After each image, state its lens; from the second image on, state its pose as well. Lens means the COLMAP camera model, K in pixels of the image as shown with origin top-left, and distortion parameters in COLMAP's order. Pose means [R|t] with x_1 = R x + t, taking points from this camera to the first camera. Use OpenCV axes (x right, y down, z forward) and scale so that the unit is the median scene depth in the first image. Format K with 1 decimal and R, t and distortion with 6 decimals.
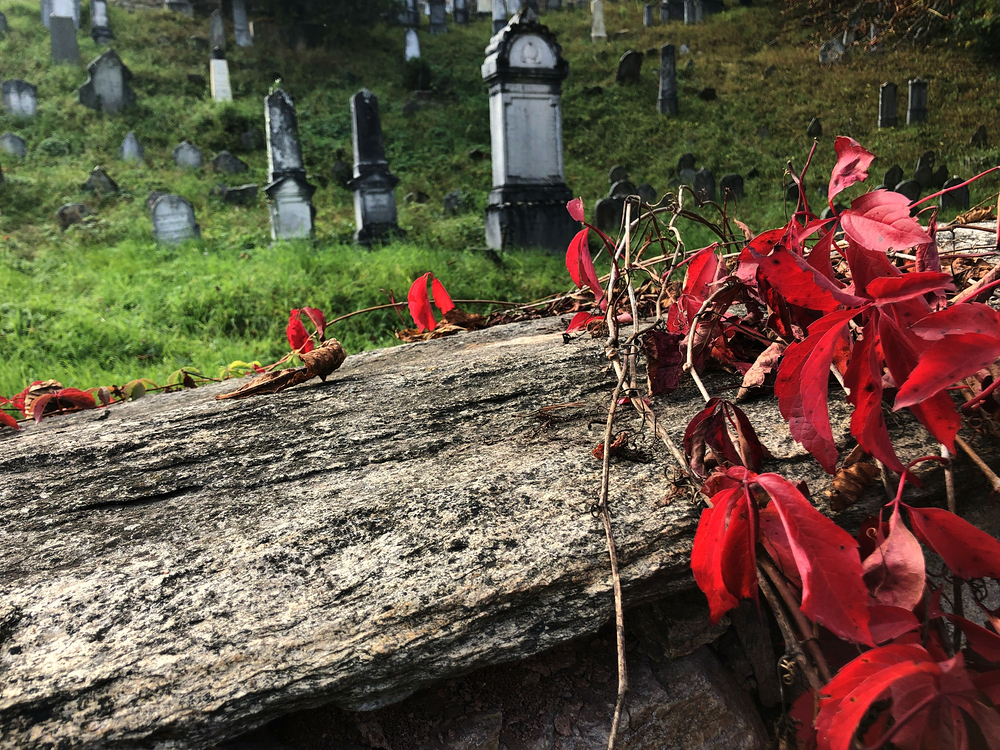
lens RADIAL K [[839.9, 0, 500.0], [0, 839.9, 375.0], [0, 0, 1]] dist [-0.009423, 0.043716]
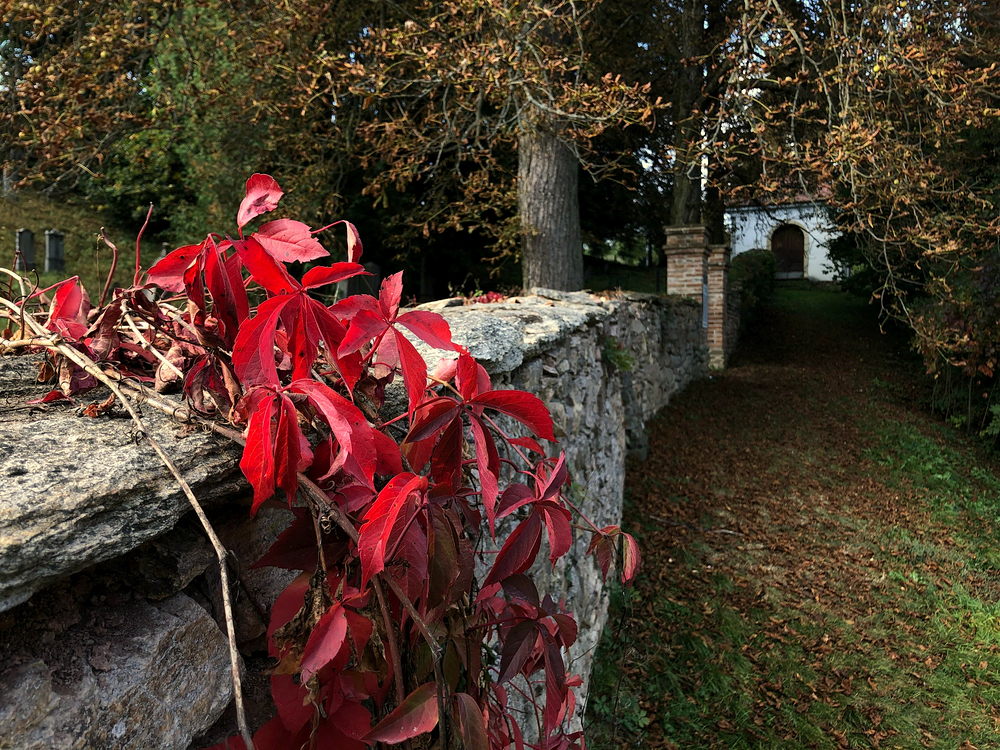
lens RADIAL K [[839.9, 0, 500.0], [0, 839.9, 375.0], [0, 0, 1]] dist [-0.009423, 0.043716]
pose [[0.580765, 0.032174, 0.813435, -0.549755], [0.114607, 0.986036, -0.120826, 0.290011], [-0.805963, 0.163397, 0.568968, -0.021285]]
